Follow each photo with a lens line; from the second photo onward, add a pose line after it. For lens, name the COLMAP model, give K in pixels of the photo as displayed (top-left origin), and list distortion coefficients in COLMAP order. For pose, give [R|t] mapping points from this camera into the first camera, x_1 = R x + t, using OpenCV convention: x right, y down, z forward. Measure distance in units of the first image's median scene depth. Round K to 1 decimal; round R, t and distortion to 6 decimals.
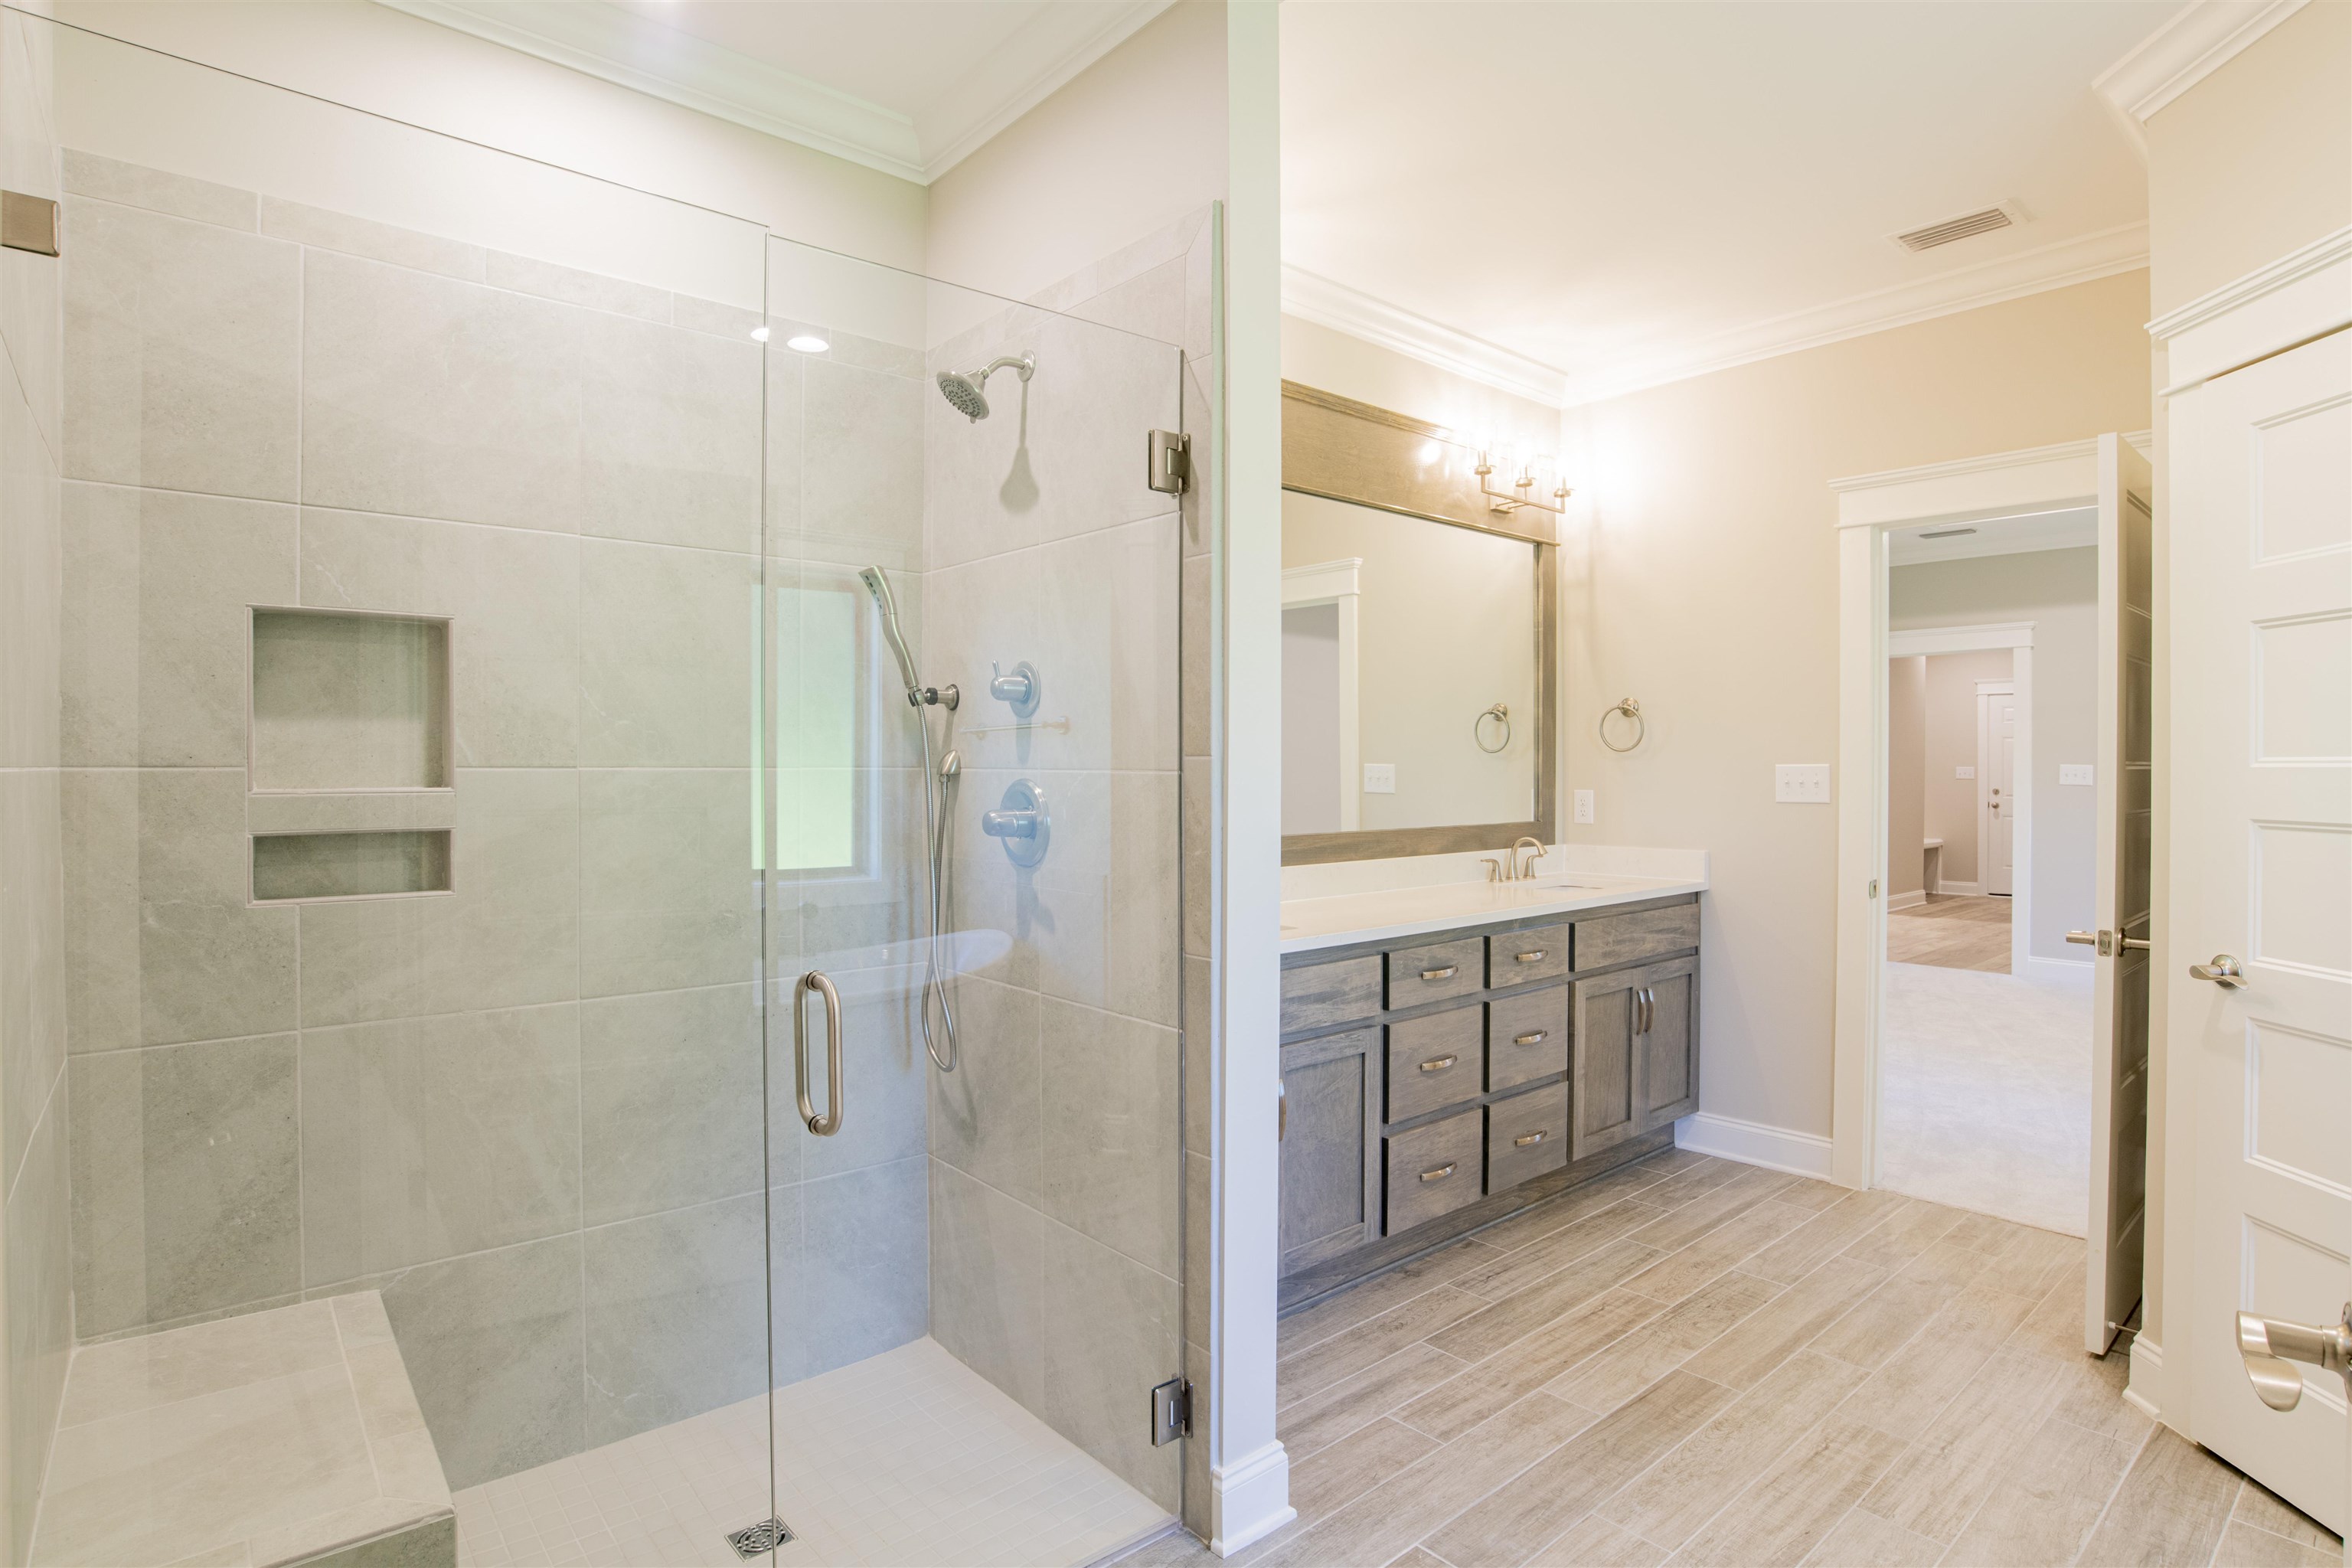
lens RADIAL K [[1207.1, 0, 1185.5], [0, 1207.1, 772.7], [0, 0, 1]] dist [-0.059222, 0.027239]
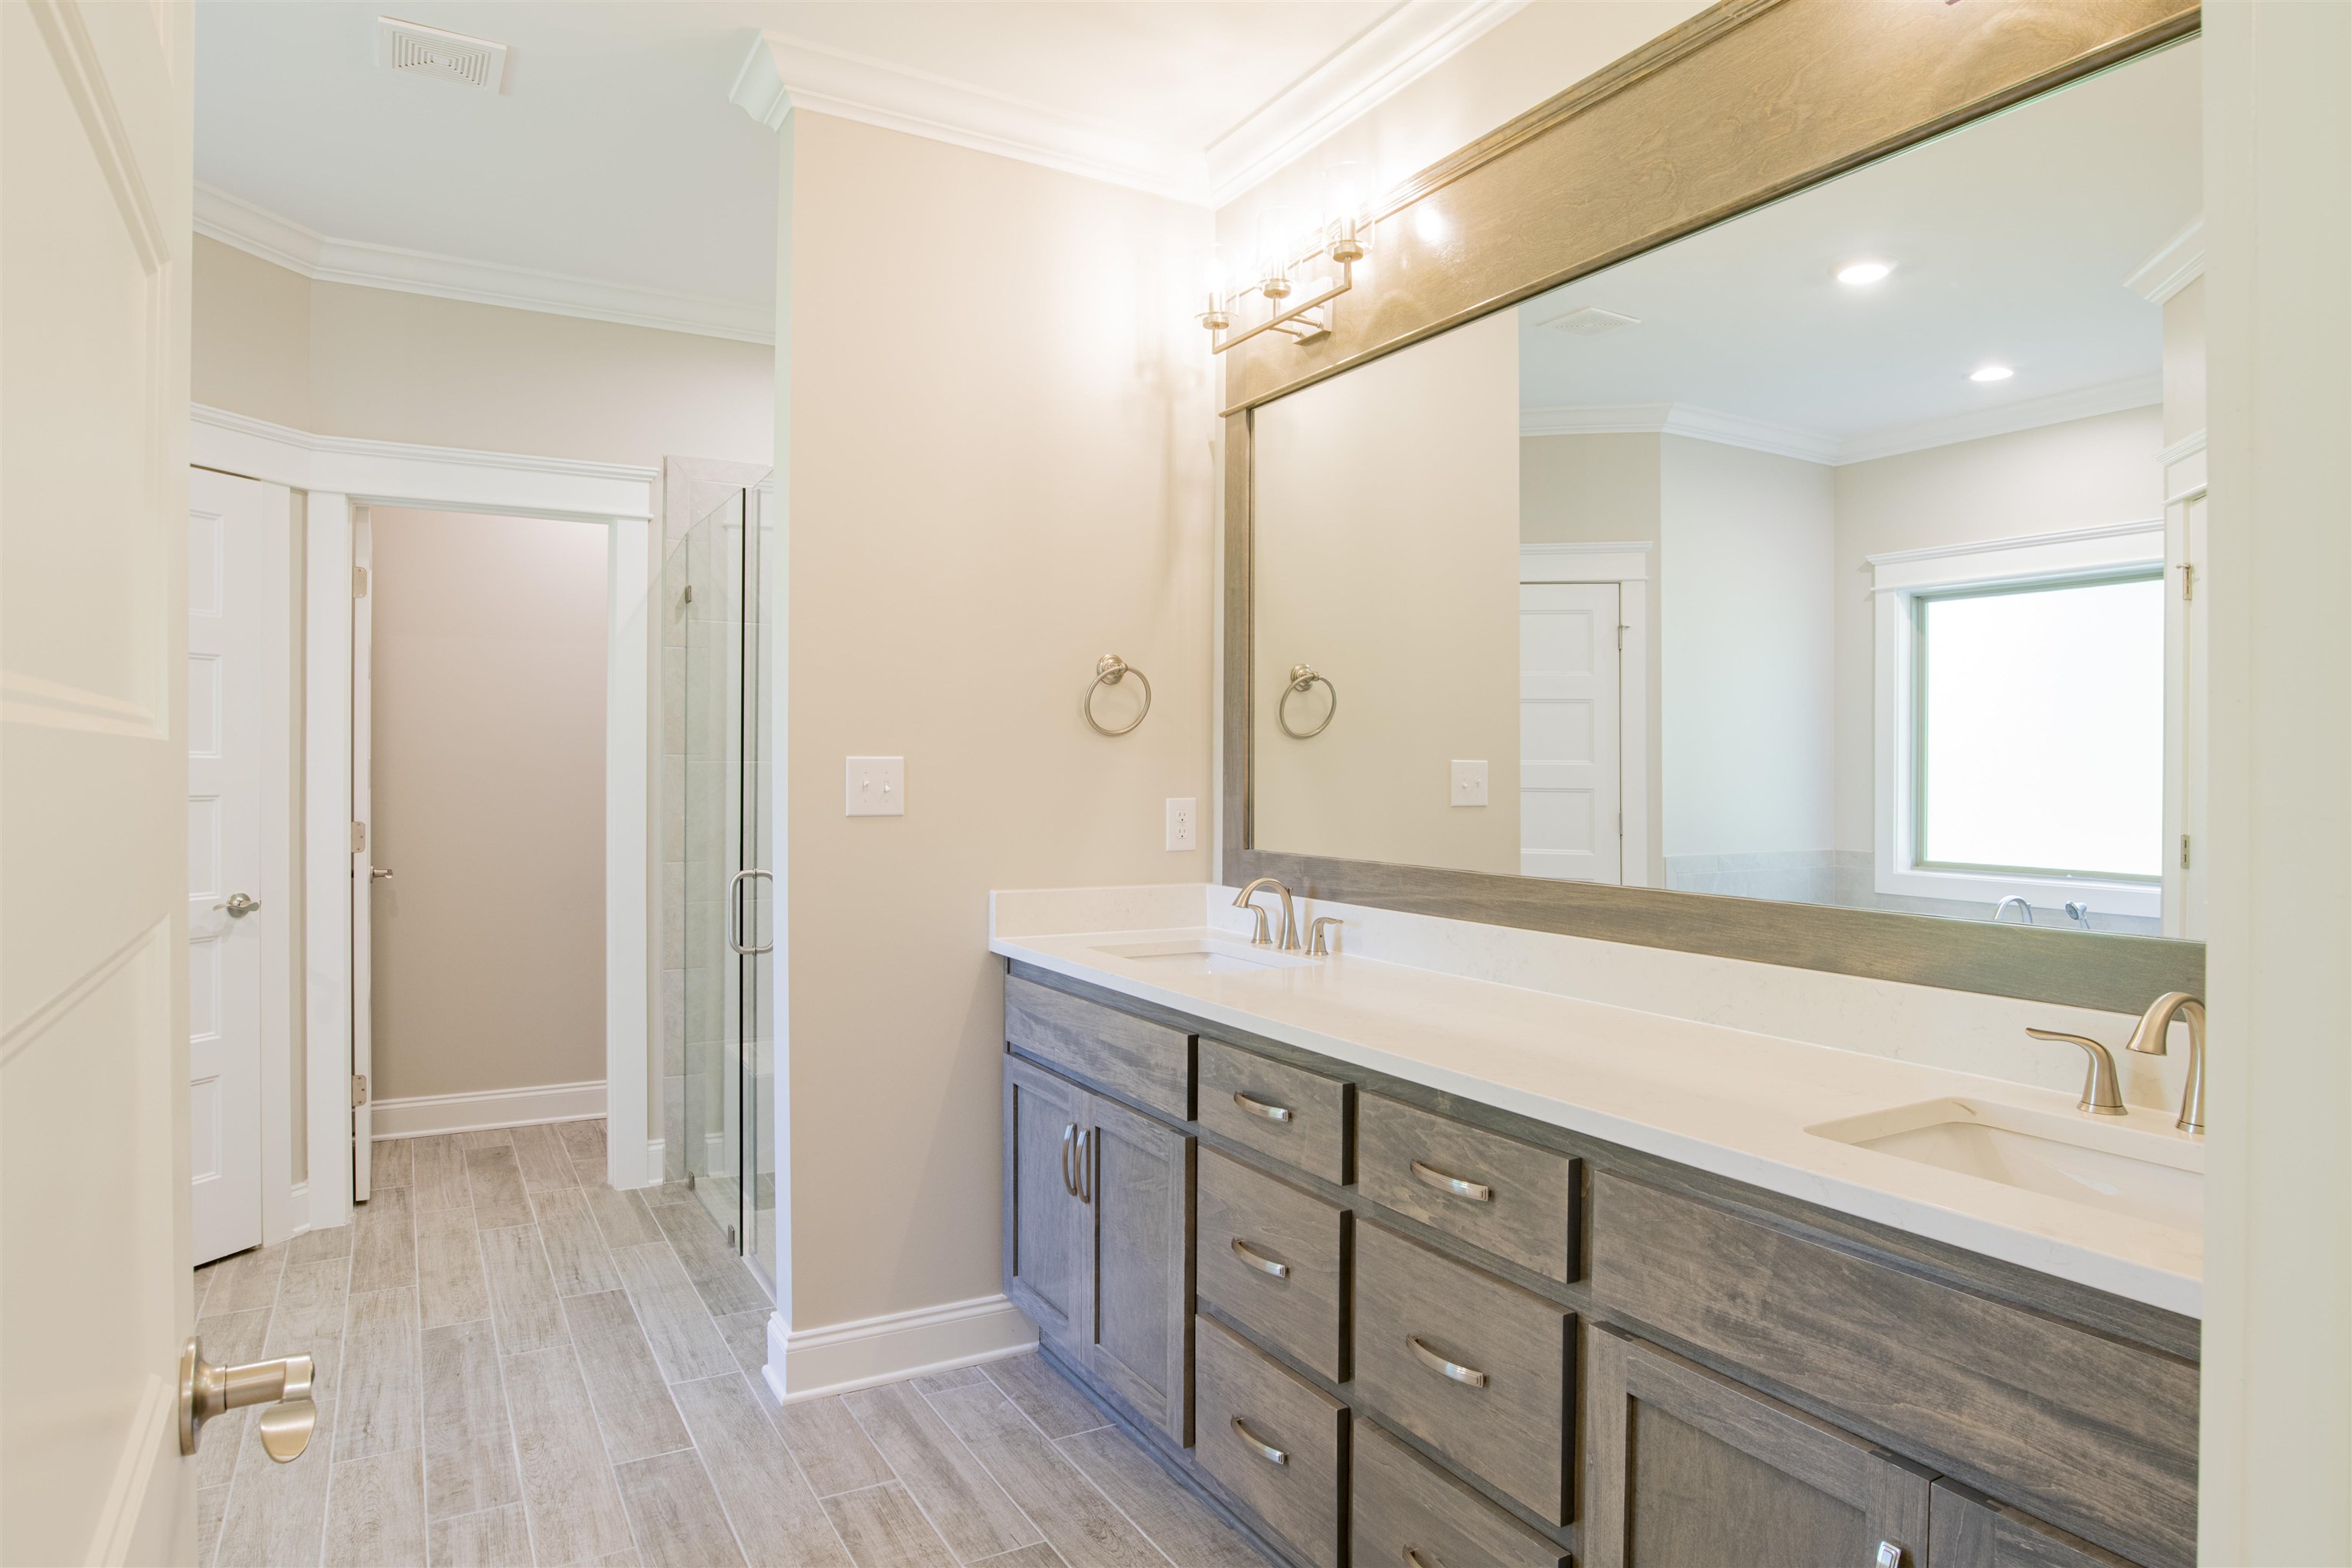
lens RADIAL K [[1371.8, 0, 1176.0], [0, 1371.8, 784.0], [0, 0, 1]] dist [-0.026467, -0.000312]
pose [[-0.193619, 0.010014, -0.981026, 0.903180], [-0.009854, 0.999878, 0.012151, -0.000631], [0.981027, 0.012020, -0.193496, 1.113735]]
